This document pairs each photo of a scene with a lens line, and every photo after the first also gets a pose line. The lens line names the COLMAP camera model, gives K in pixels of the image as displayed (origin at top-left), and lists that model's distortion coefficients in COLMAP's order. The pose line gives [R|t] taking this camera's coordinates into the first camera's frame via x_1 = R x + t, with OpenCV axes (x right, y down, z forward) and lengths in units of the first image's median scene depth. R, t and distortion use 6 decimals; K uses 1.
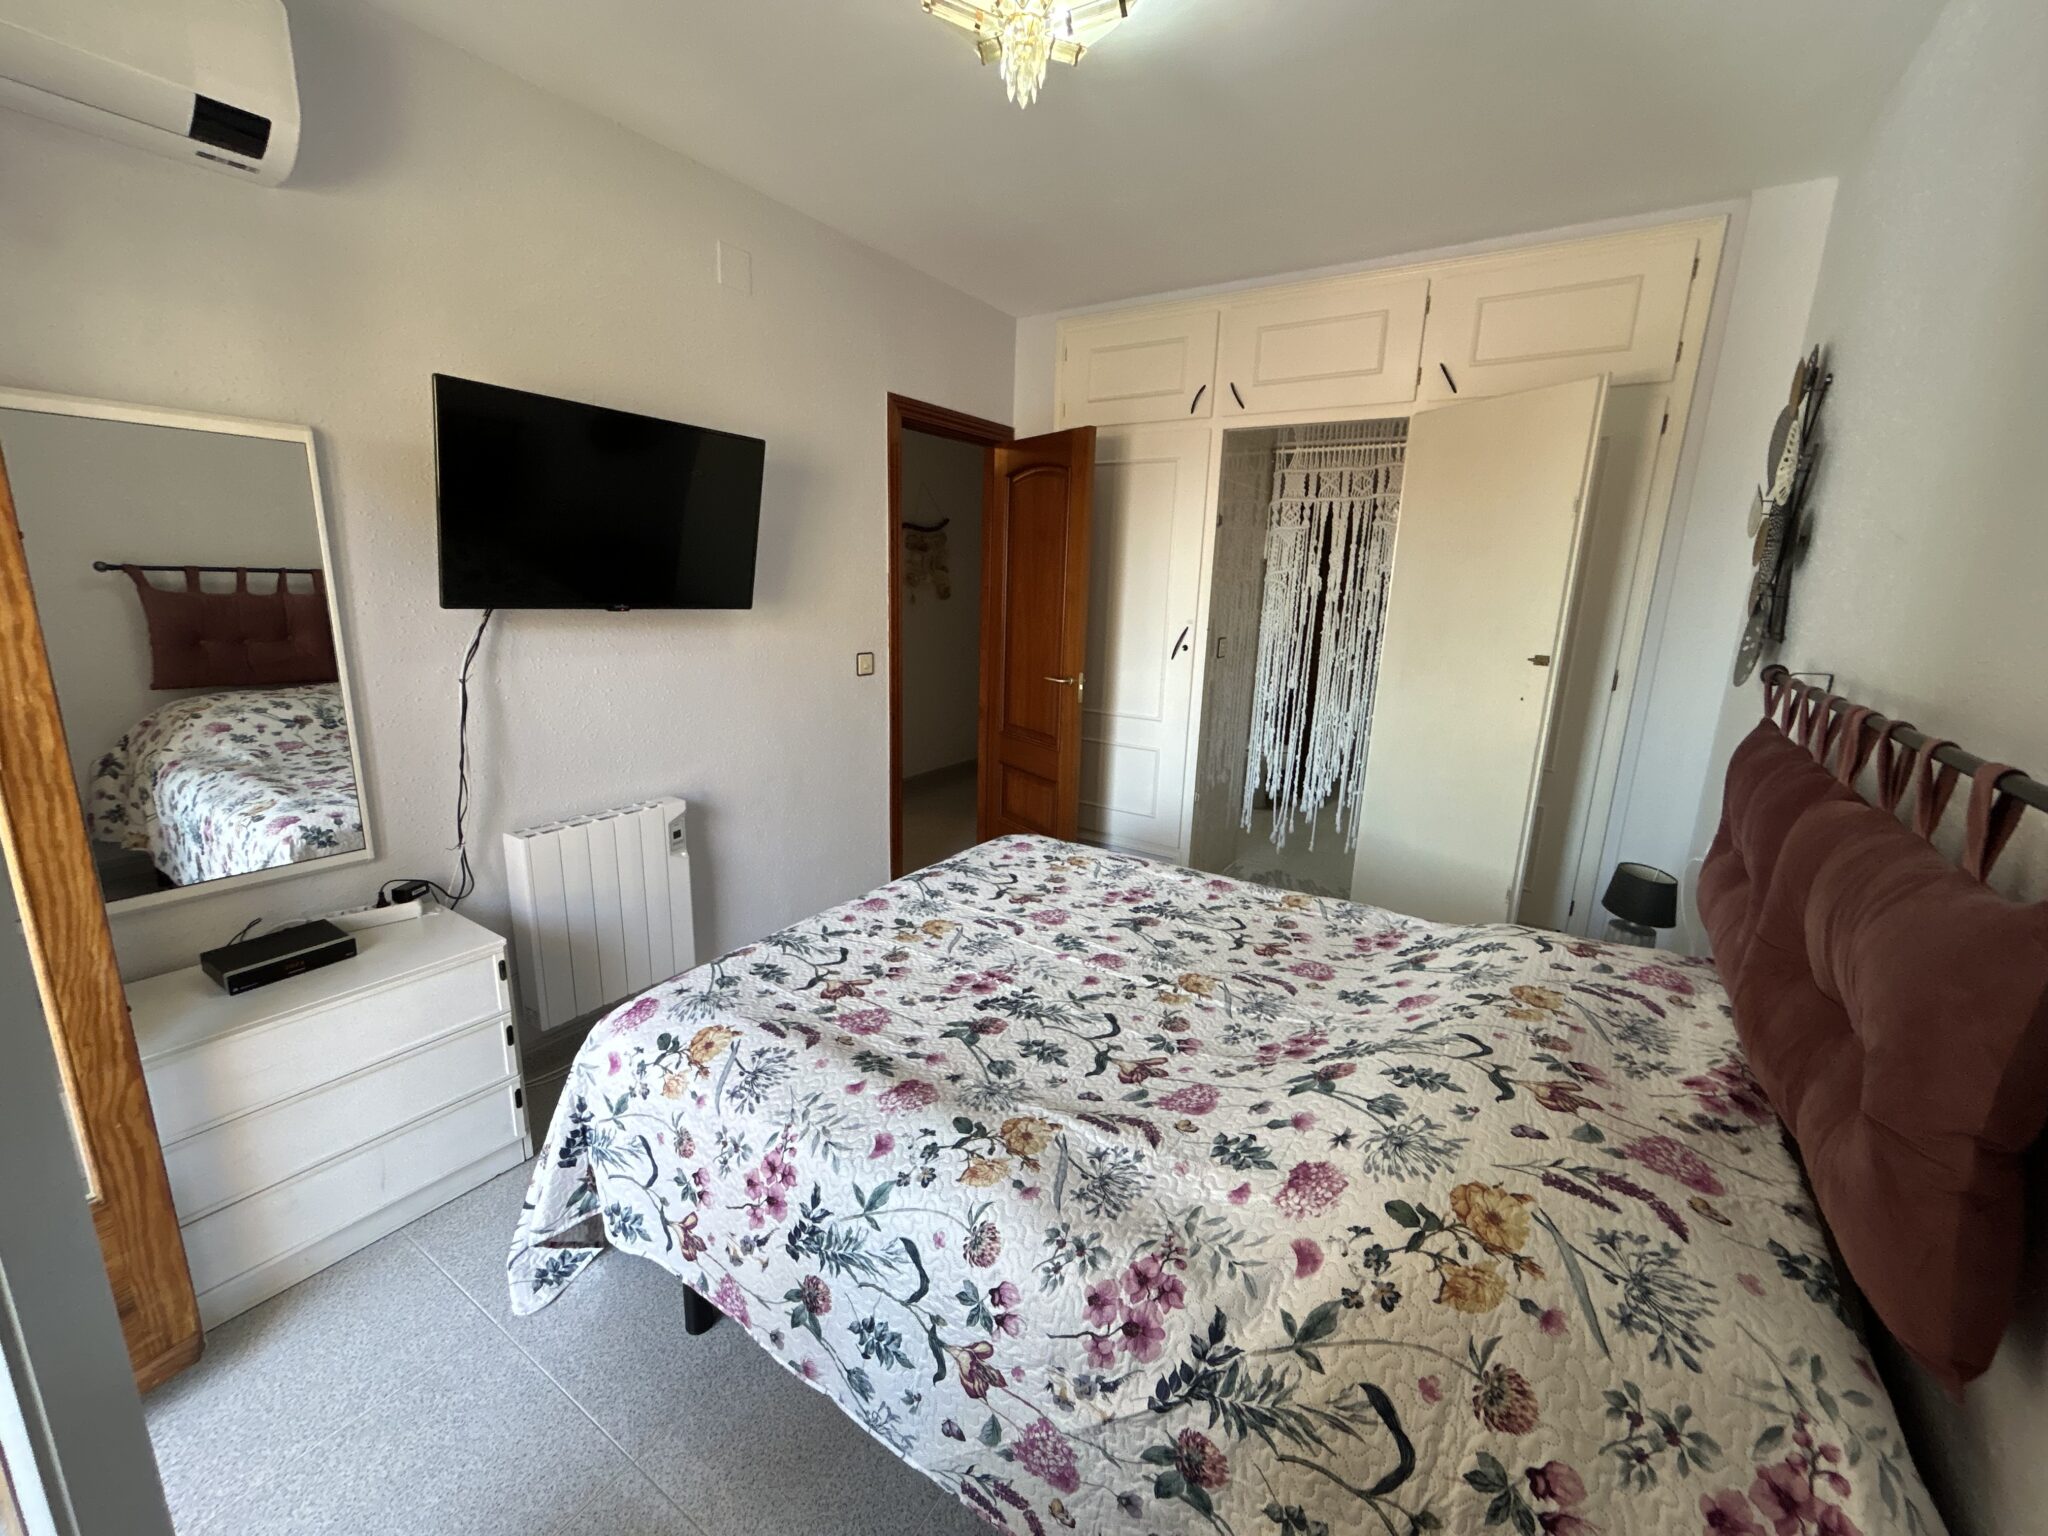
lens RADIAL K [[832.3, 0, 1026.8], [0, 832.3, 767.1], [0, 0, 1]] dist [-0.001093, 0.000501]
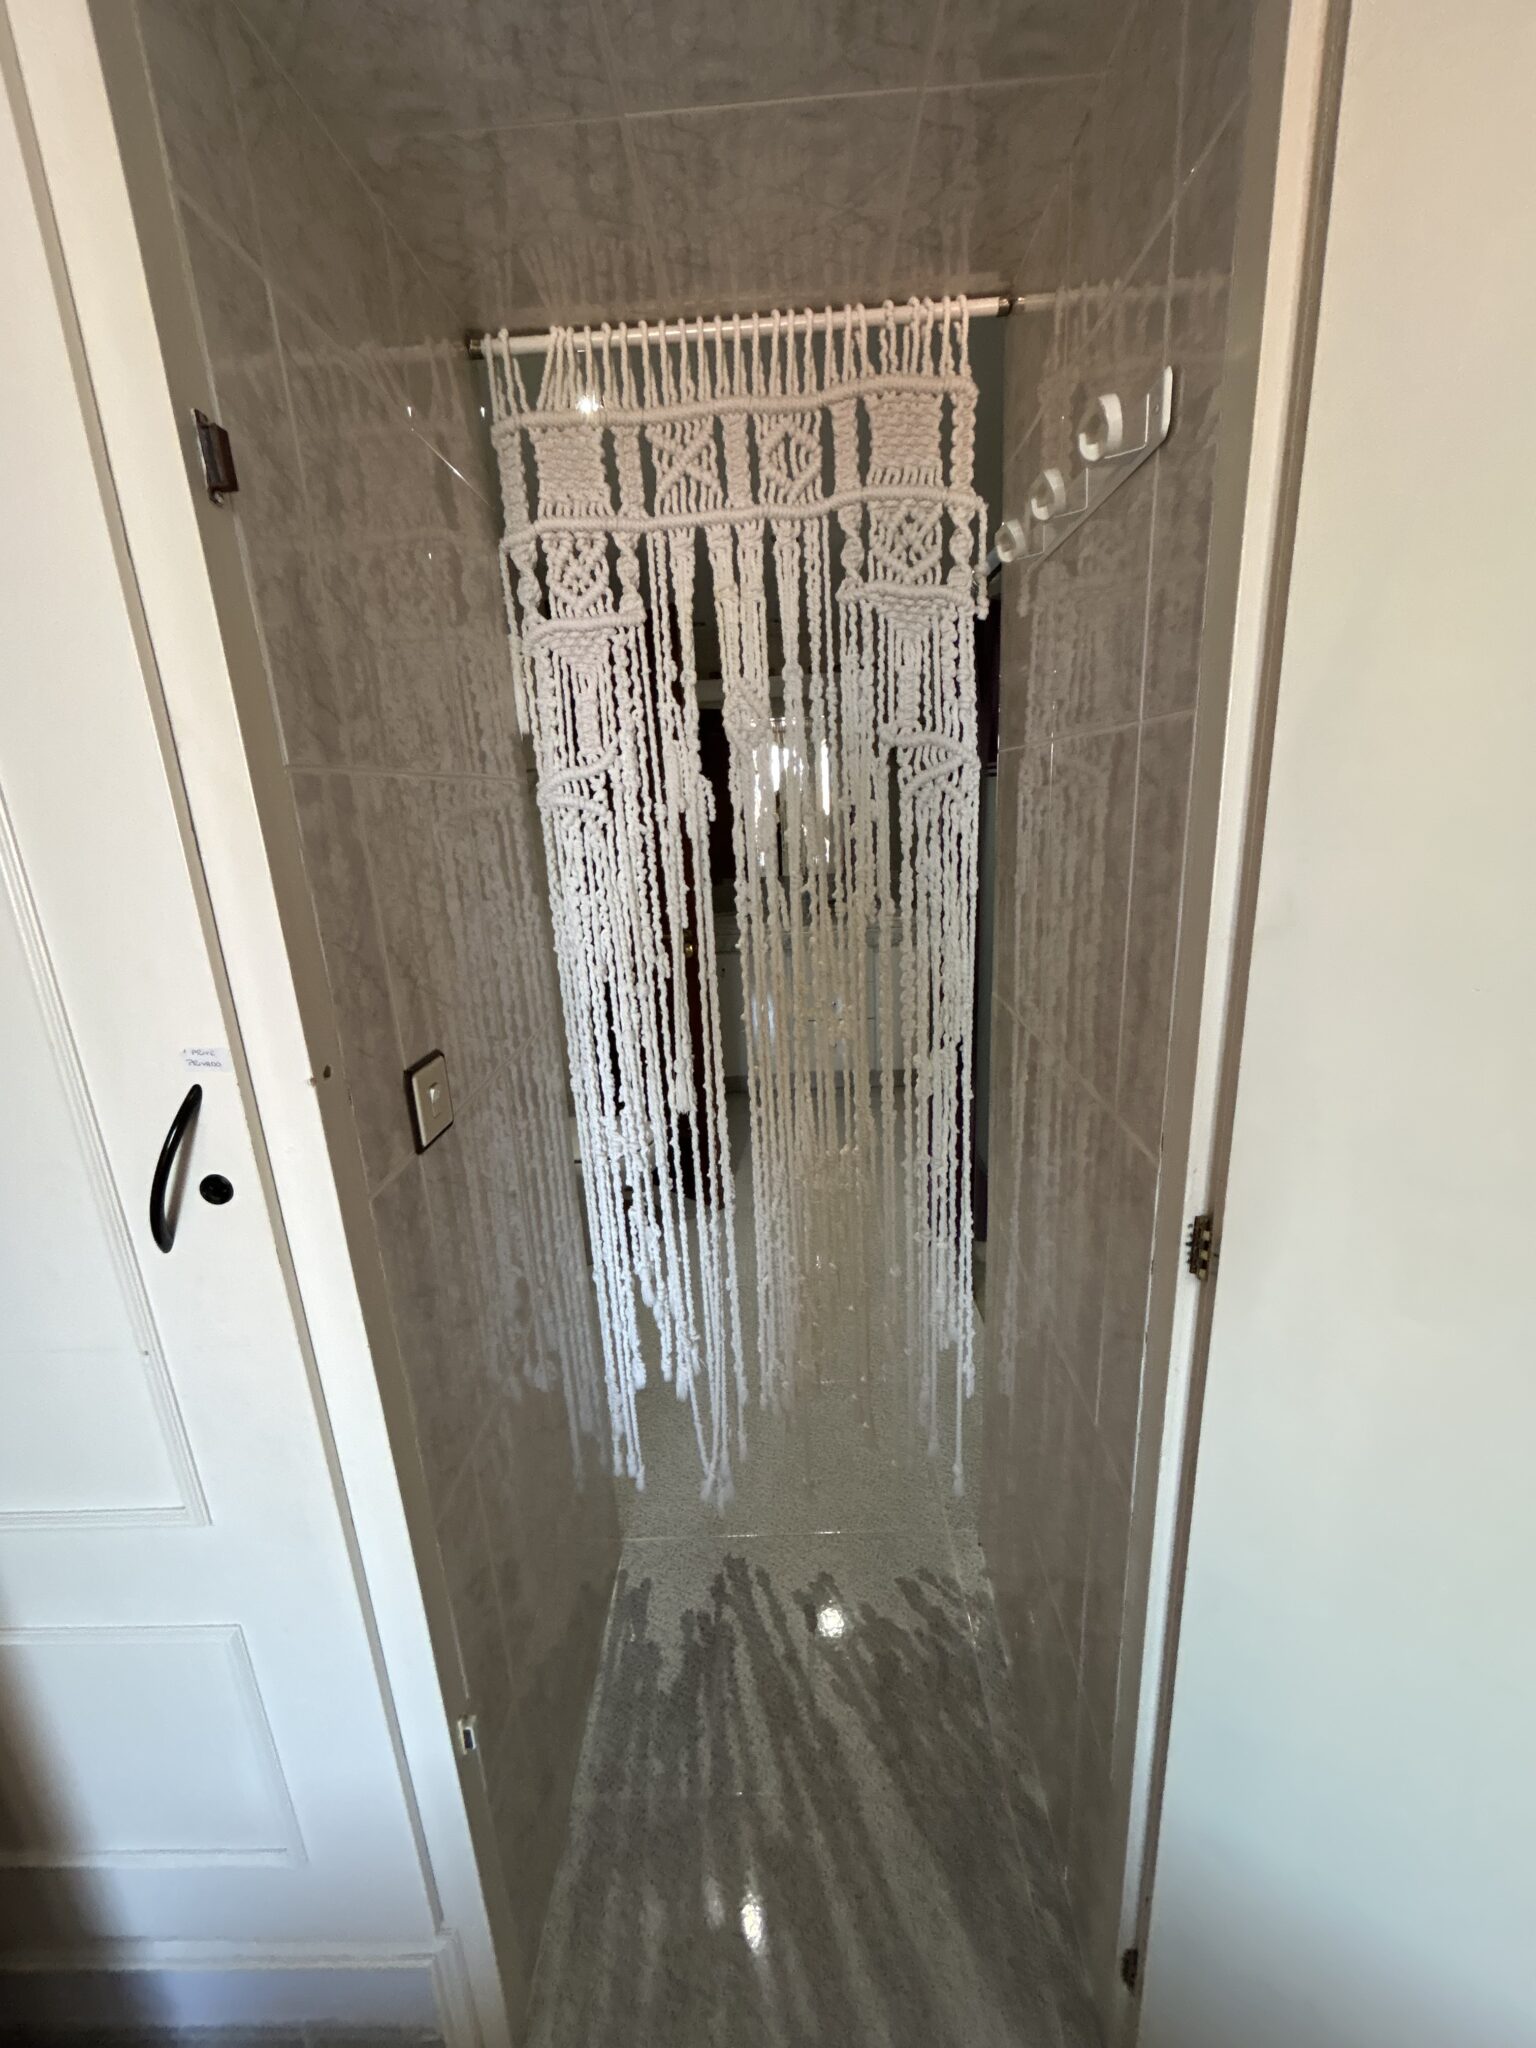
lens RADIAL K [[832.3, 0, 771.4], [0, 832.3, 1031.1], [0, 0, 1]] dist [-0.001093, 0.000501]
pose [[0.847872, -0.210504, 0.486623, 0.194739], [0.191787, 0.977424, 0.088654, -0.155325], [-0.494299, 0.018160, 0.869102, 0.703905]]
